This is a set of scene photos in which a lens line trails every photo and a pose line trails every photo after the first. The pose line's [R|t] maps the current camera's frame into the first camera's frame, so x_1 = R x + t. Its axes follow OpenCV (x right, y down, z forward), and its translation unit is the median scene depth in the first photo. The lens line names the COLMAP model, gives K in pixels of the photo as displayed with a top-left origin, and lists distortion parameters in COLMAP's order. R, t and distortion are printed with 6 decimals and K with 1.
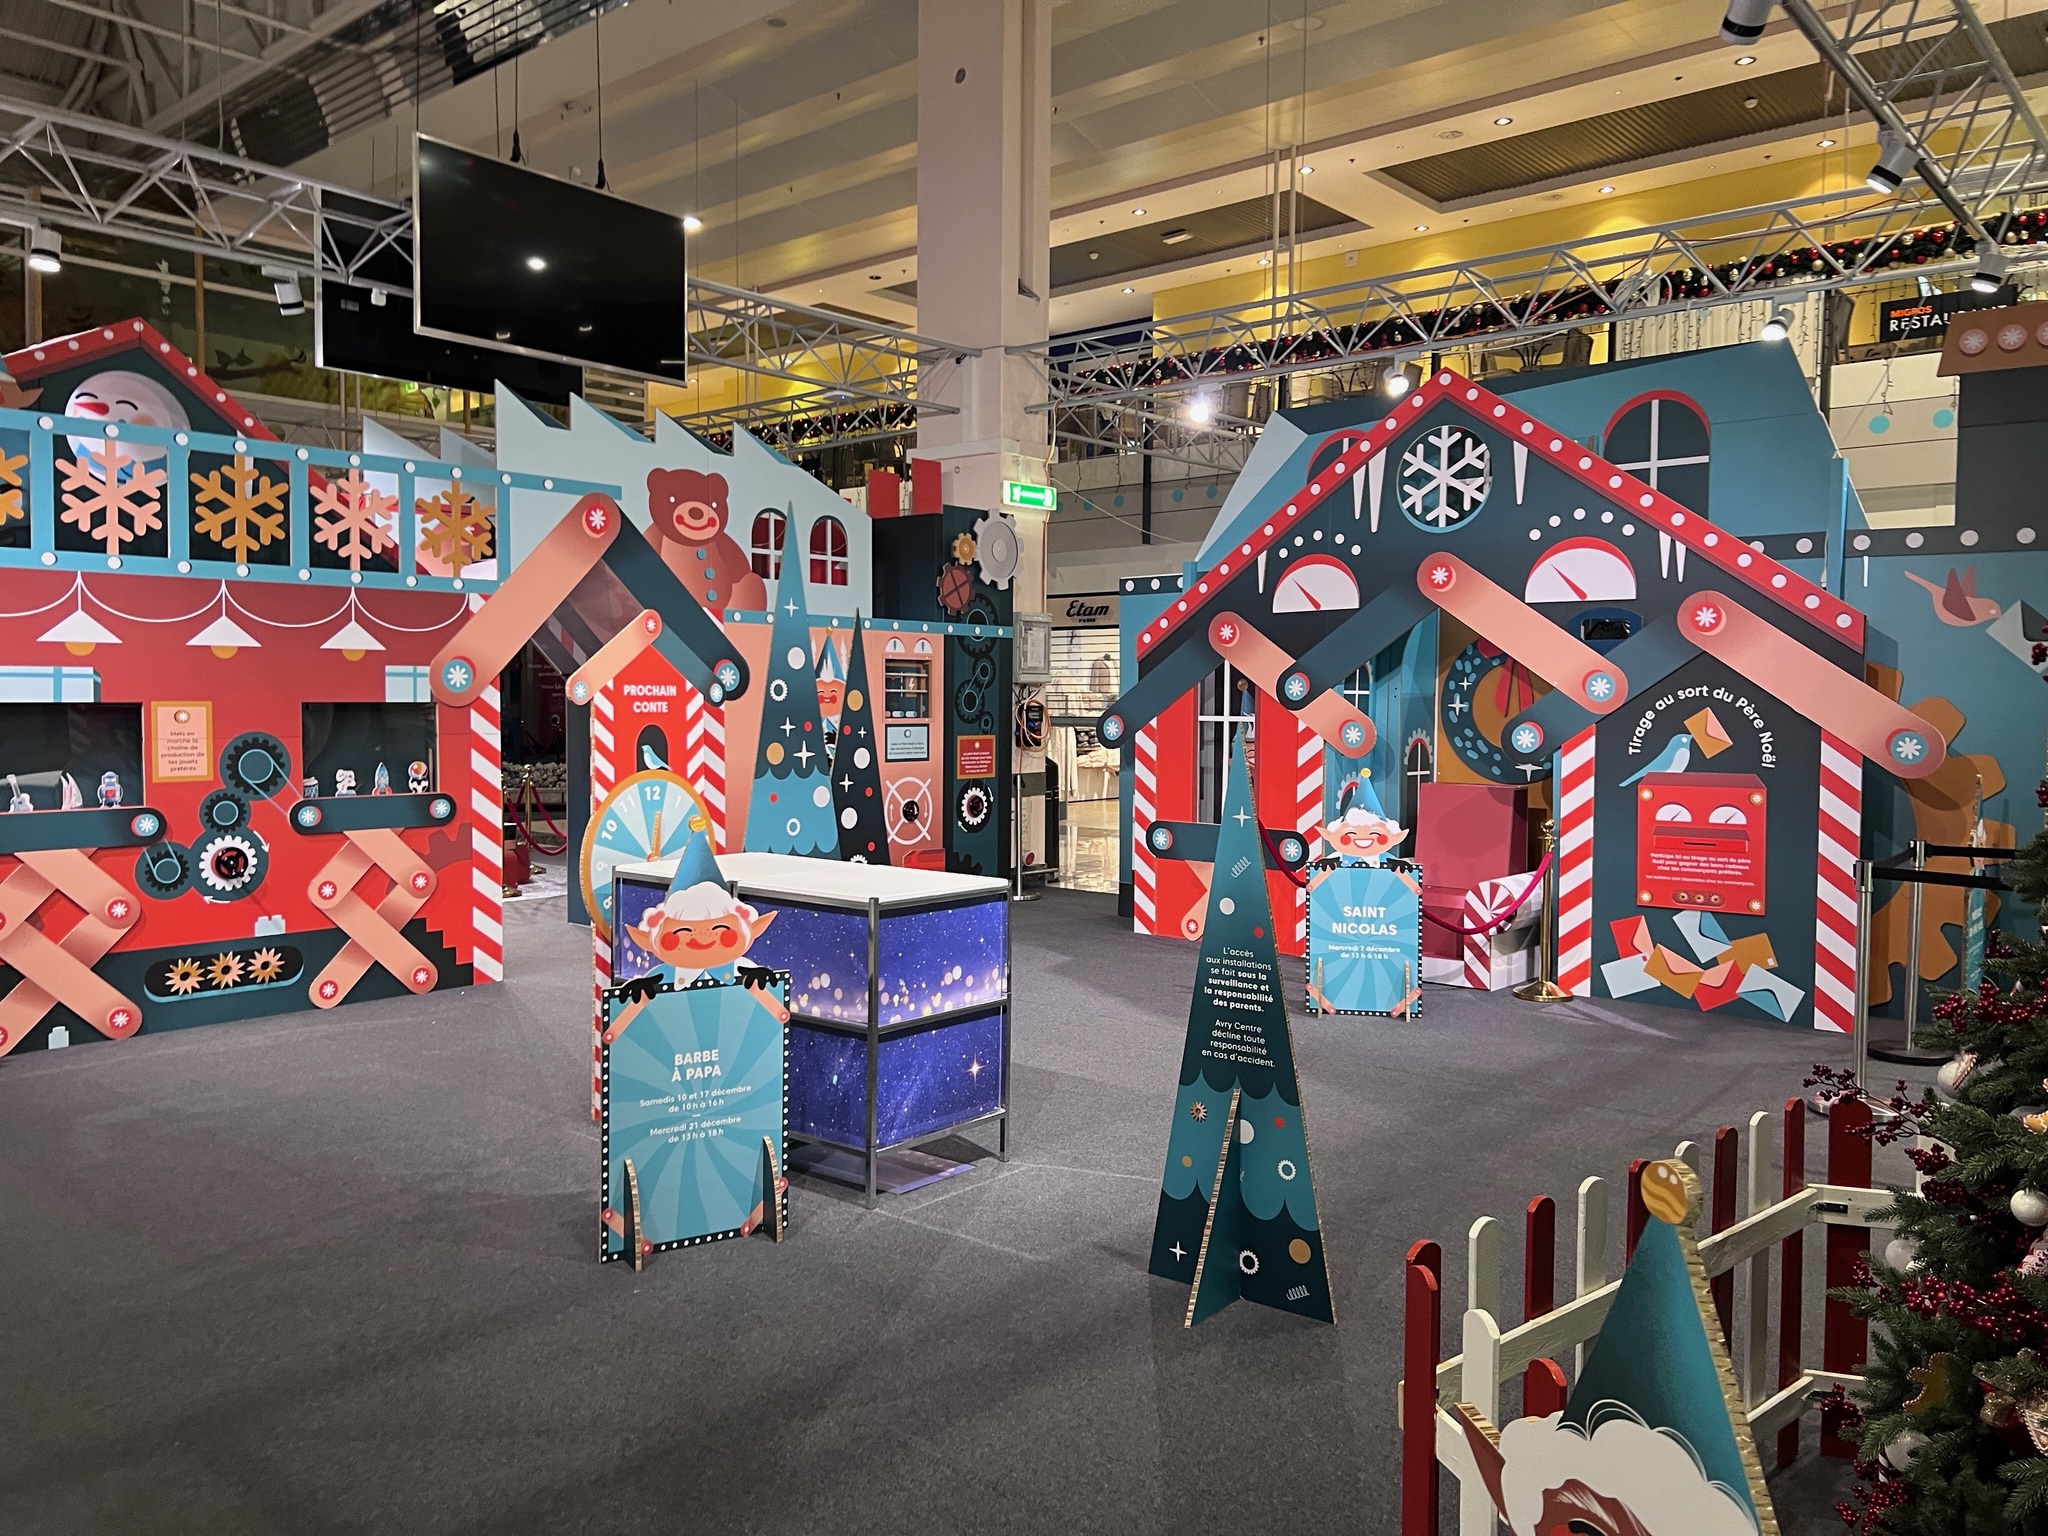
lens RADIAL K [[1538.4, 0, 1040.8], [0, 1538.4, 744.5], [0, 0, 1]] dist [0.082623, -0.105495]
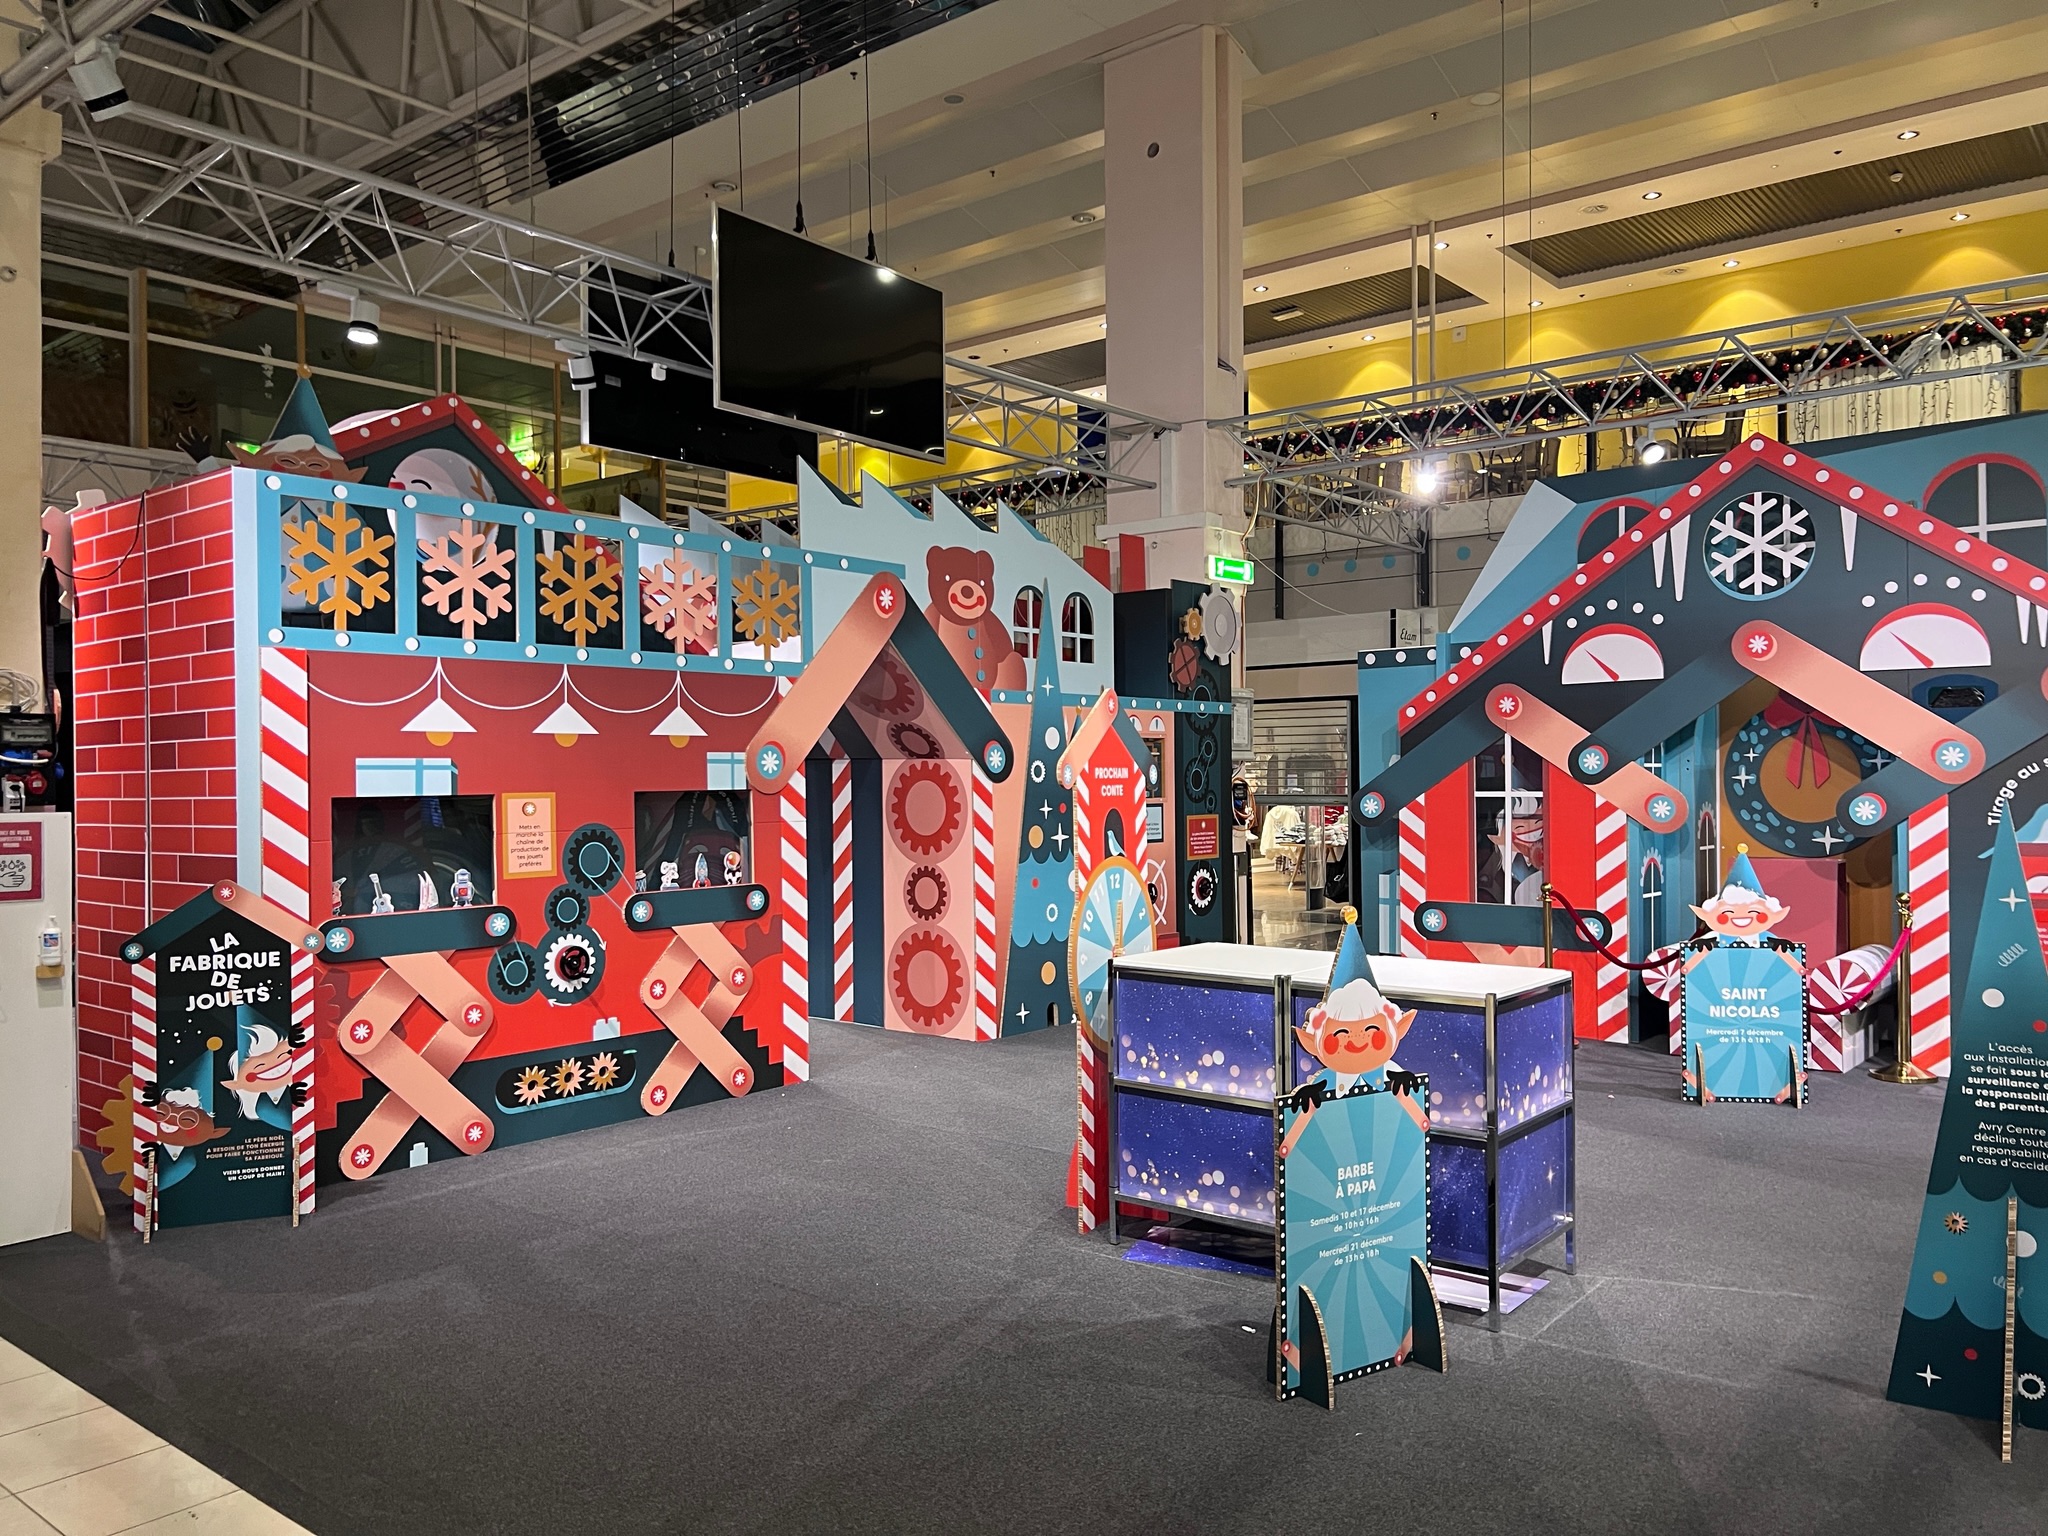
lens RADIAL K [[1537.3, 0, 1061.0], [0, 1537.3, 768.1], [0, 0, 1]] dist [0.079311, -0.116576]
pose [[0.999362, -0.014563, 0.032602, -0.225215], [0.015709, 0.999257, -0.035196, -0.003921], [-0.032065, 0.035686, 0.998849, 0.042221]]
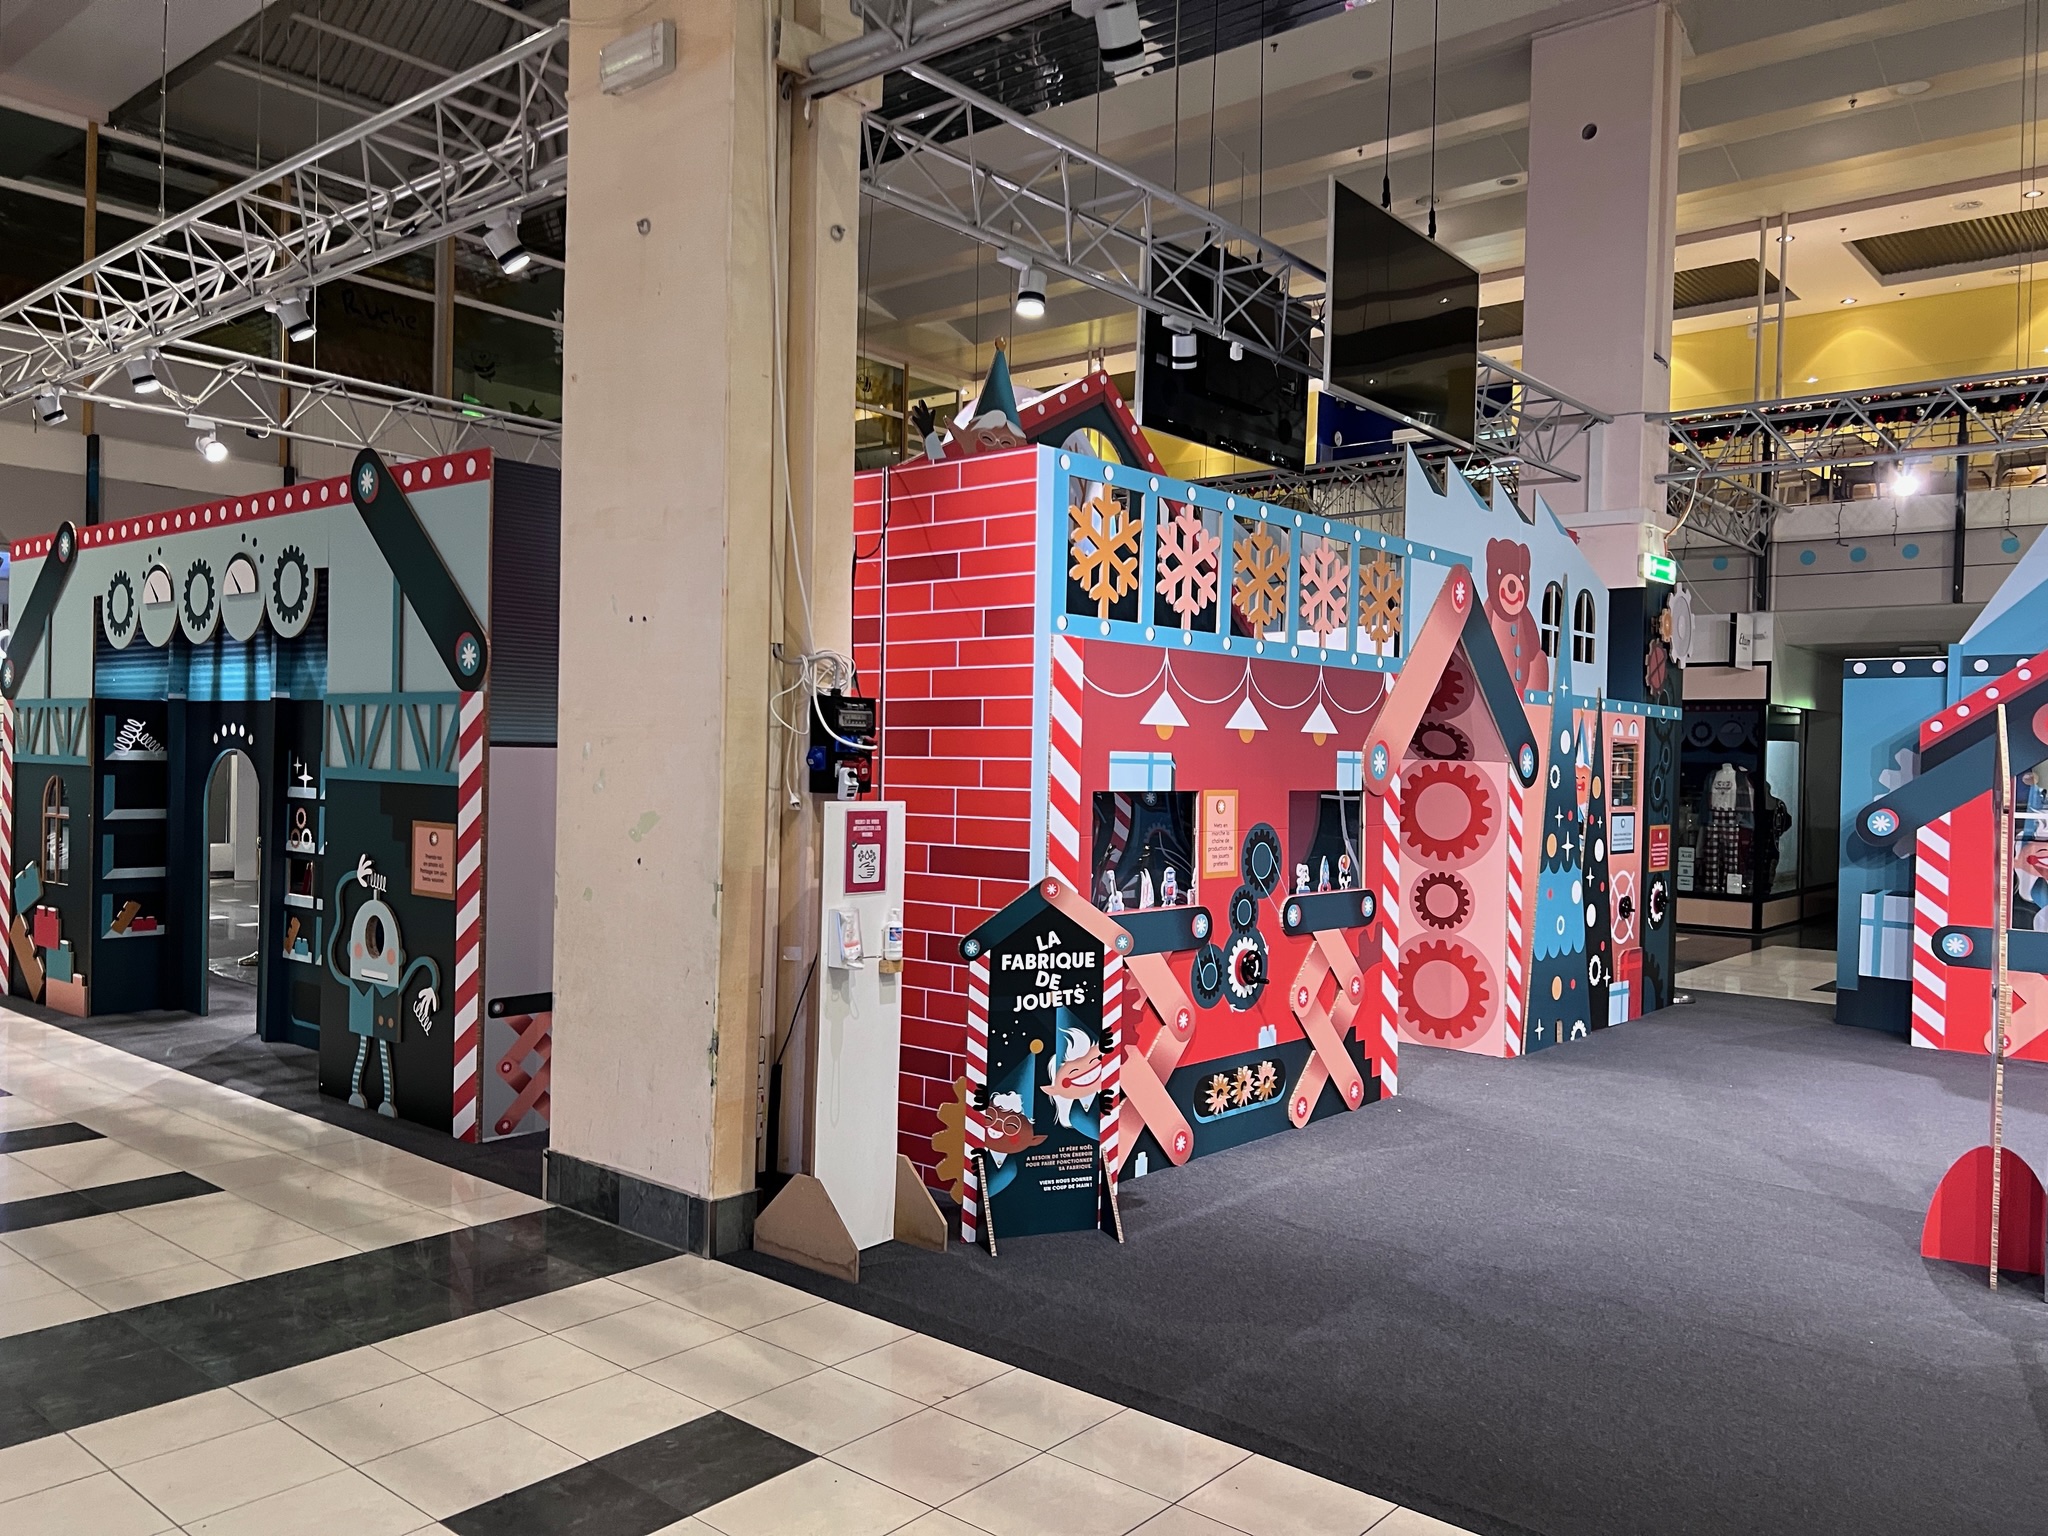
lens RADIAL K [[1537.3, 0, 1061.0], [0, 1537.3, 768.1], [0, 0, 1]] dist [0.079311, -0.116576]
pose [[0.999862, 0.015683, 0.005409, -0.567550], [-0.015526, 0.999487, -0.027995, -0.012069], [-0.005845, 0.027907, 0.999593, 0.088433]]
